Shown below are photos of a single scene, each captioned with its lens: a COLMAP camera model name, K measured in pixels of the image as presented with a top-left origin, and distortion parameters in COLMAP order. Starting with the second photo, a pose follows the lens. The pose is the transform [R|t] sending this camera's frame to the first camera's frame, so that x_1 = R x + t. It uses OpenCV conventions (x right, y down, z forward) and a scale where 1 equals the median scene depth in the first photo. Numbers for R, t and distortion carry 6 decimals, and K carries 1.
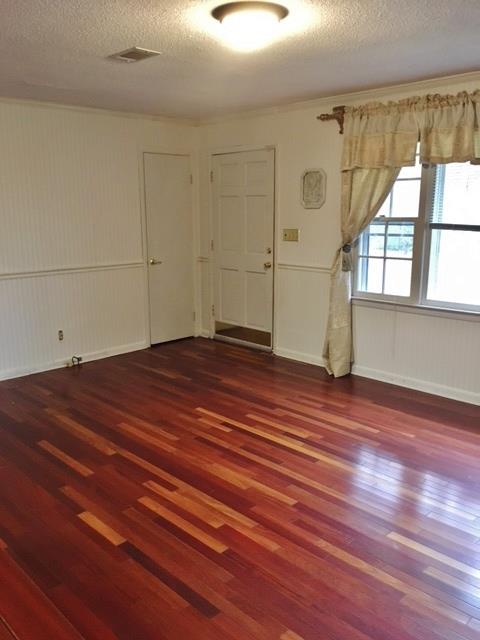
lens RADIAL K [[543.9, 0, 238.2], [0, 543.9, 319.7], [0, 0, 1]] dist [0.059752, -0.081073]
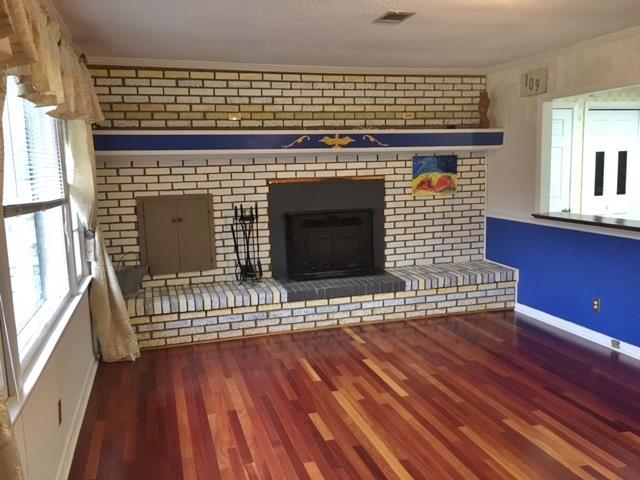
lens RADIAL K [[543.9, 0, 317.5], [0, 543.9, 238.8], [0, 0, 1]] dist [0.059752, -0.081073]
pose [[-0.893192, -0.033622, 0.448417, -0.107527], [0.111392, 0.949578, 0.293077, -0.335100], [-0.435661, 0.311724, -0.844410, 1.685976]]
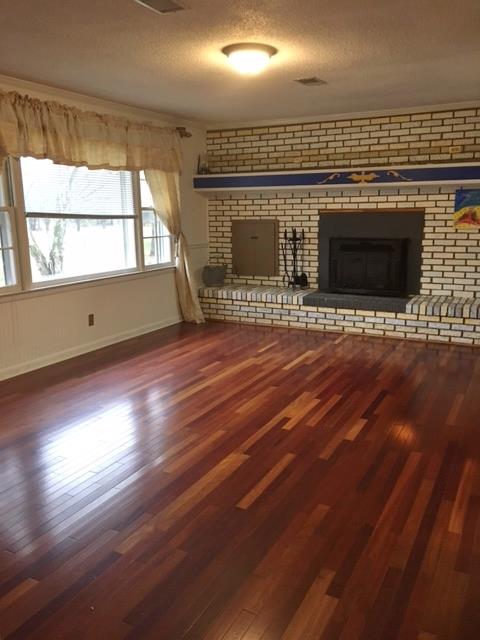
lens RADIAL K [[543.9, 0, 240.2], [0, 543.9, 322.1], [0, 0, 1]] dist [0.059752, -0.081073]
pose [[-0.321677, -0.185645, 0.928472, -1.107866], [0.188009, 0.948542, 0.254795, -0.222530], [-0.927996, 0.256522, -0.270221, 1.266233]]
